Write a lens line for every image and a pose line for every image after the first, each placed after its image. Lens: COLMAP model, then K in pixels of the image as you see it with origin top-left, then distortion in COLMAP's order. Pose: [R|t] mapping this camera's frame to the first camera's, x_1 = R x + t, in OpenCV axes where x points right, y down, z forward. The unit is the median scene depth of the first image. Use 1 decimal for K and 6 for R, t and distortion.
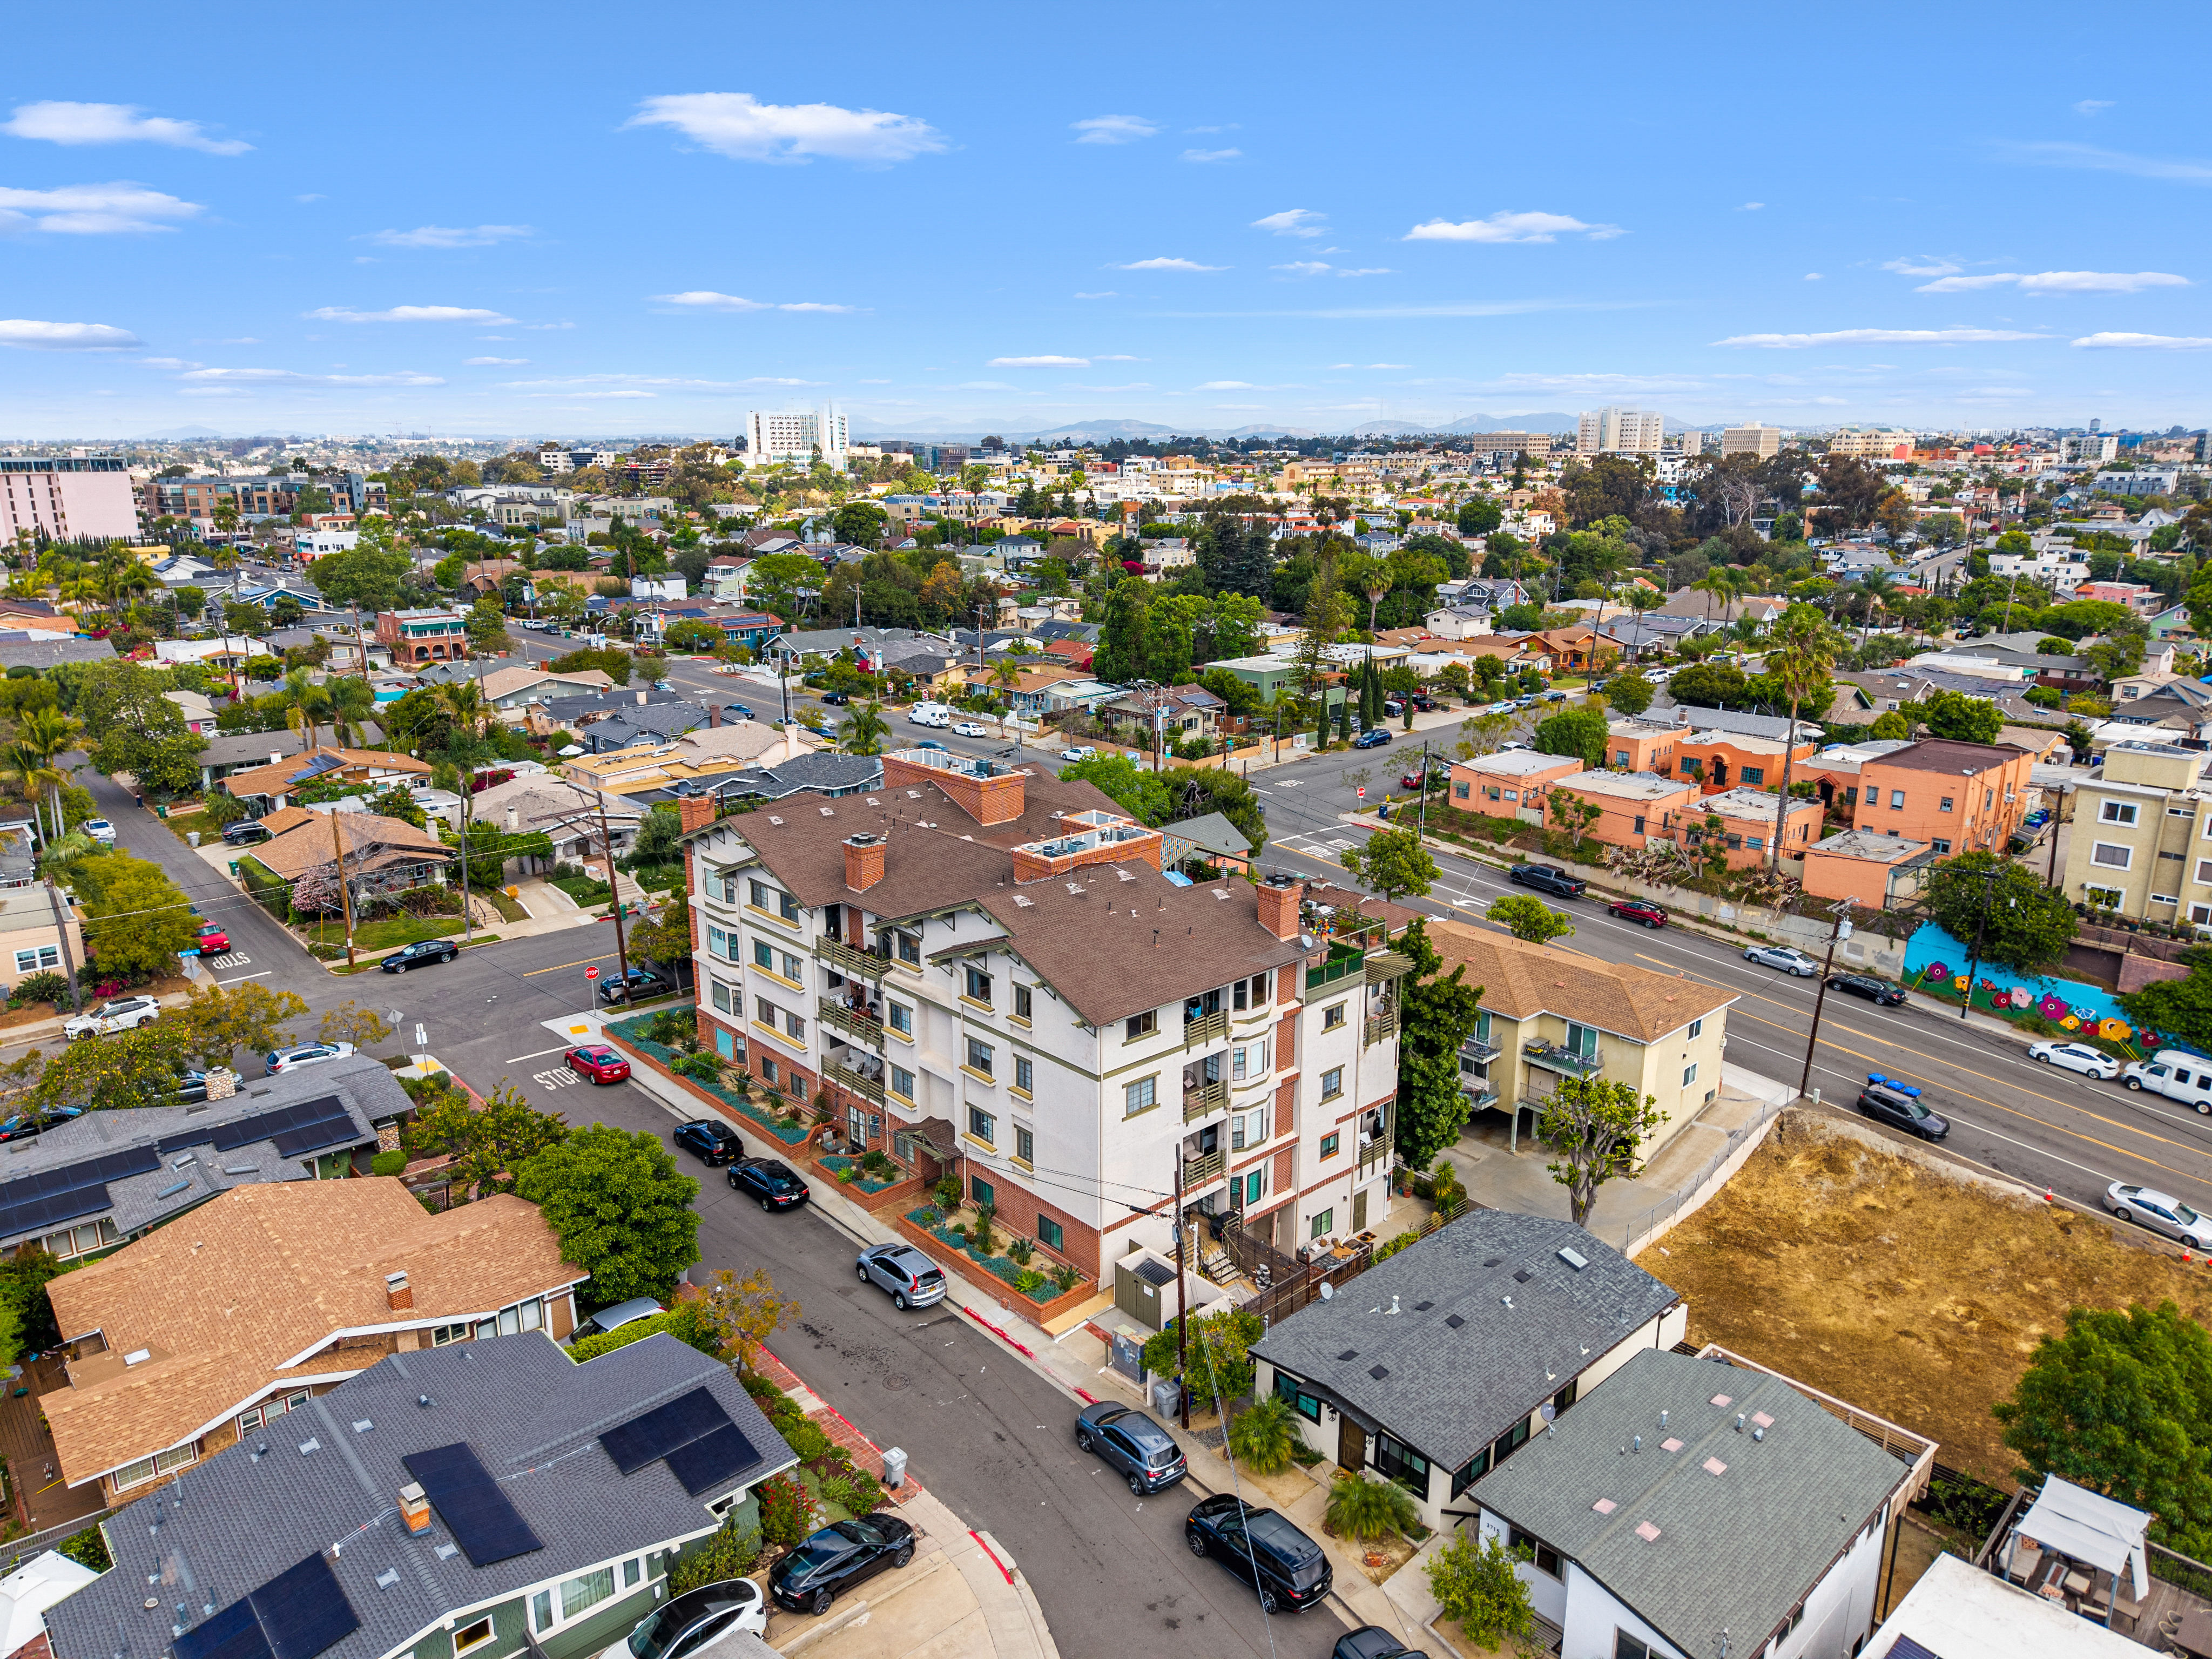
lens RADIAL K [[1468.1, 0, 1102.2], [0, 1468.1, 835.6], [0, 0, 1]] dist [0.049785, -0.056688]
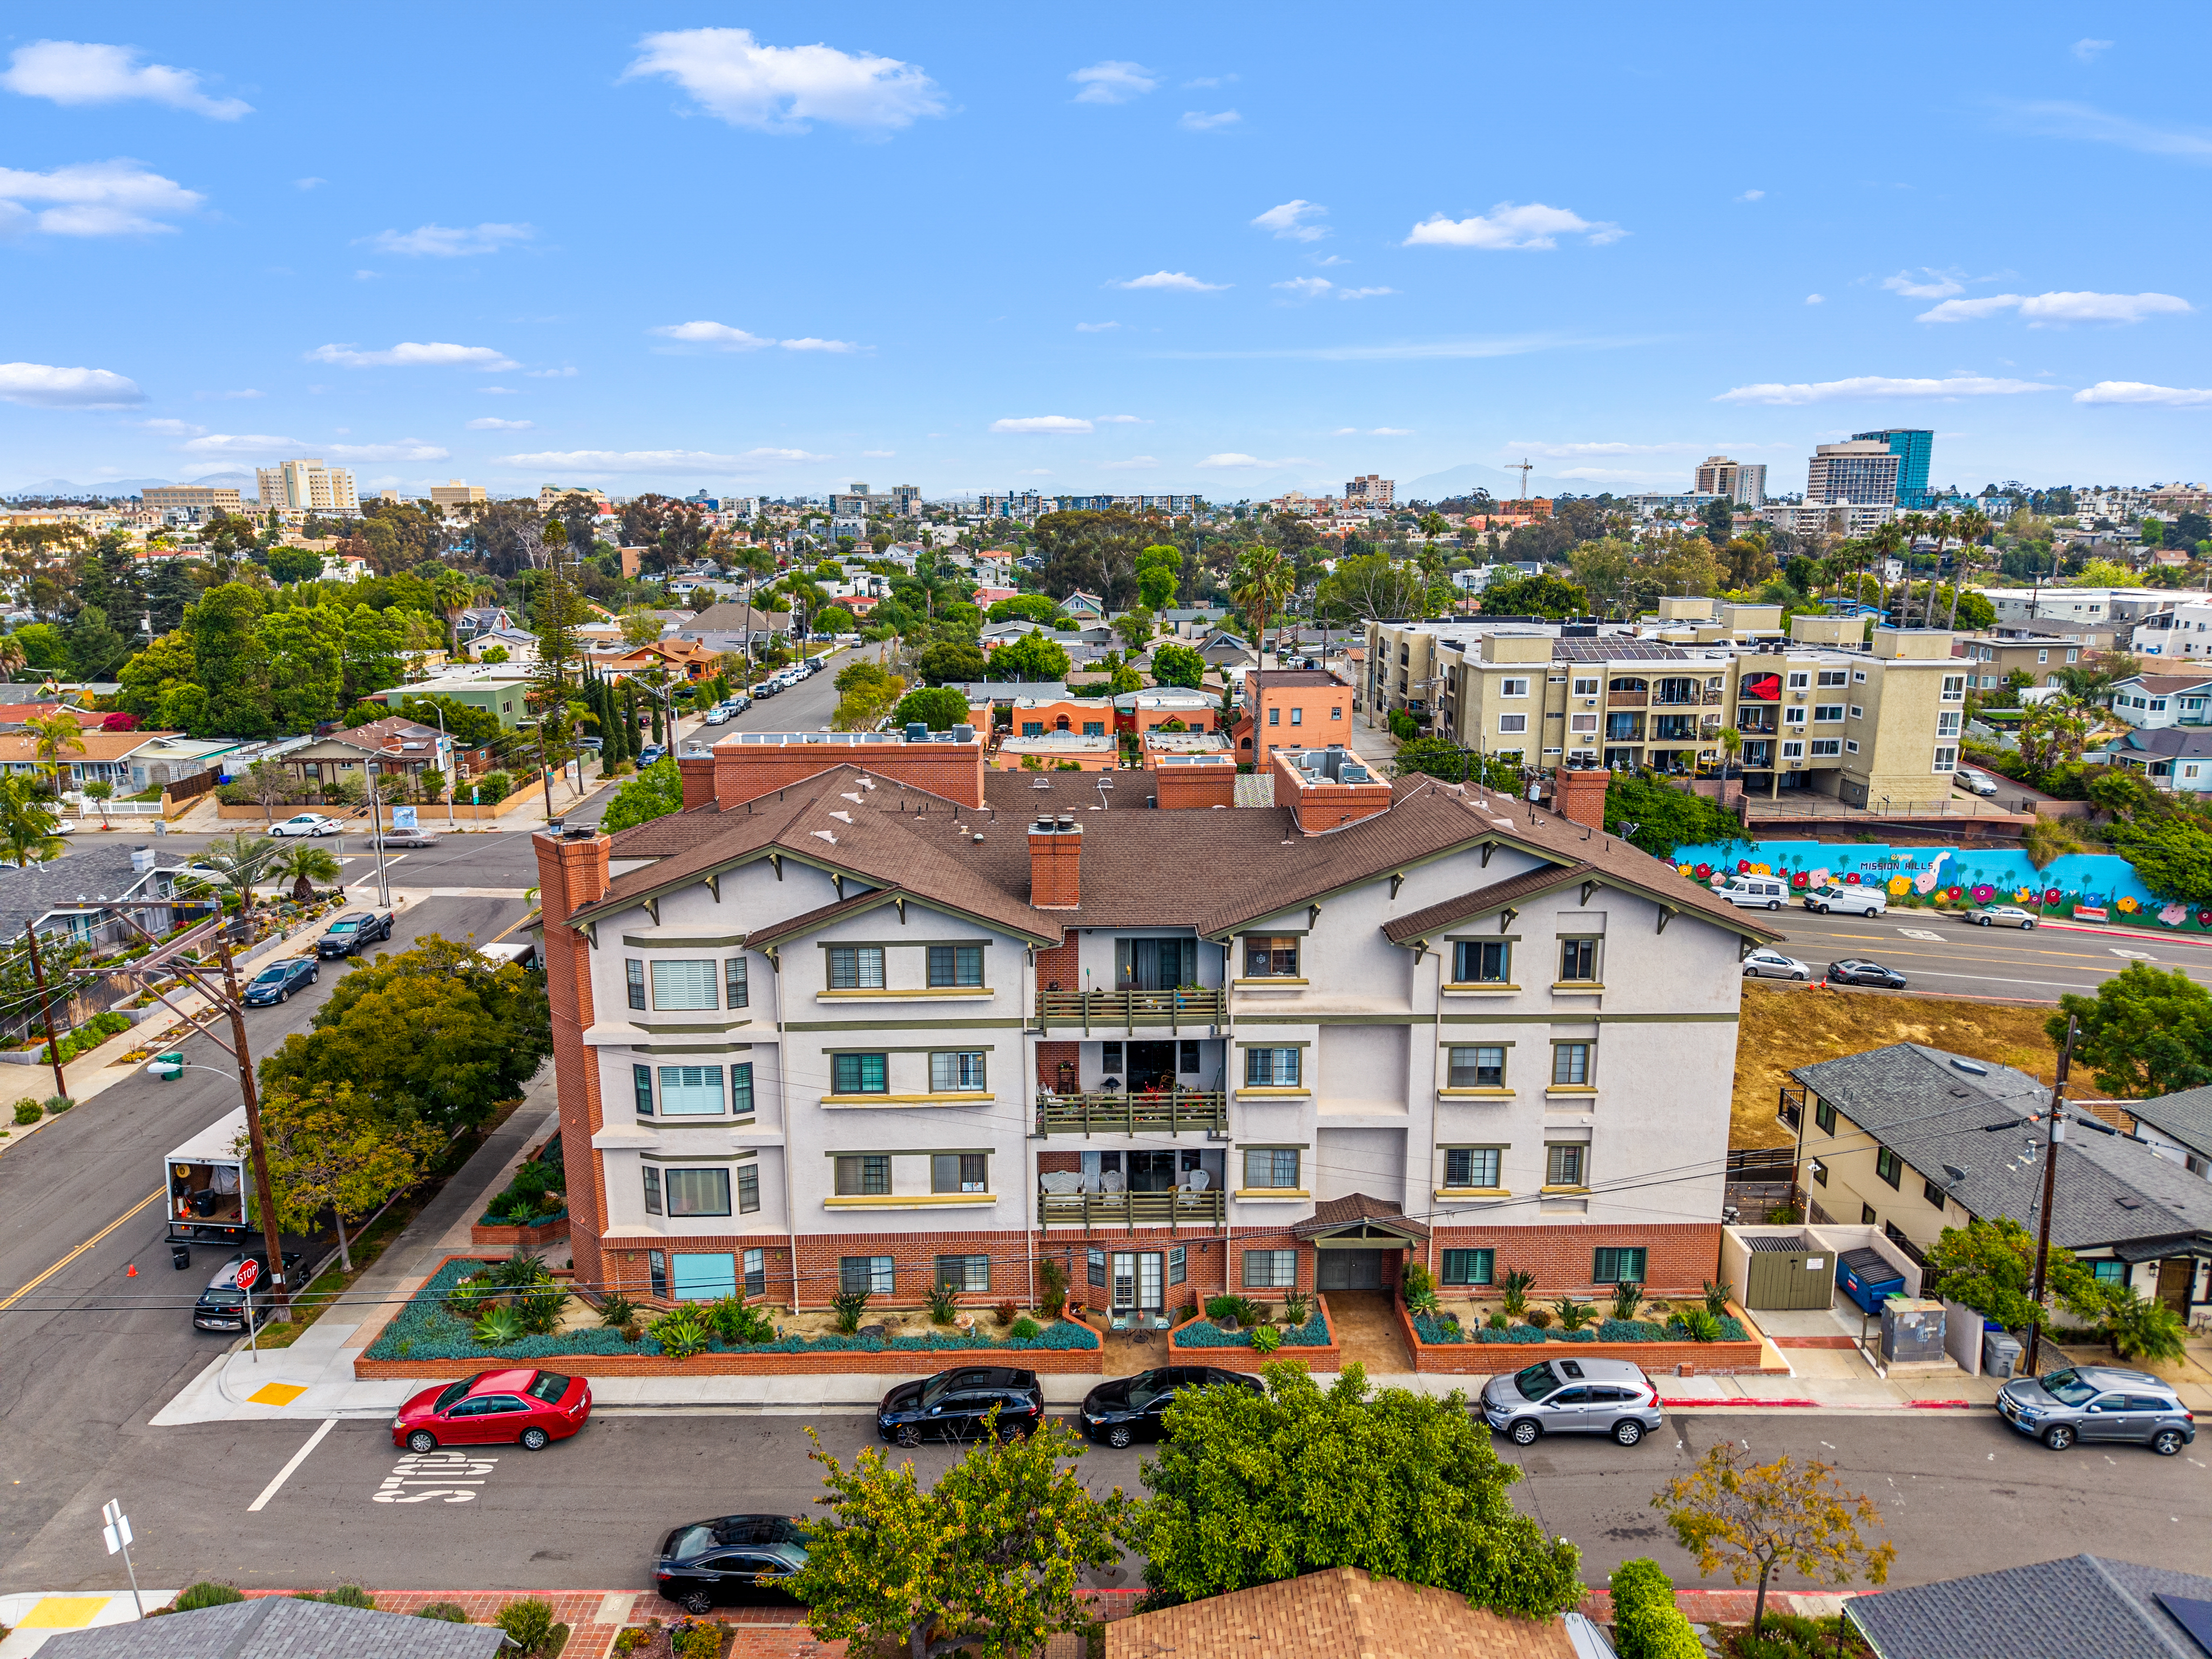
lens RADIAL K [[1457.0, 0, 1101.1], [0, 1457.0, 834.8], [0, 0, 1]] dist [0.052700, -0.061154]
pose [[0.663565, -0.159457, 0.730928, -0.615630], [0.190649, 0.980806, 0.040891, -0.014644], [-0.723419, 0.112217, 0.681229, 0.590256]]
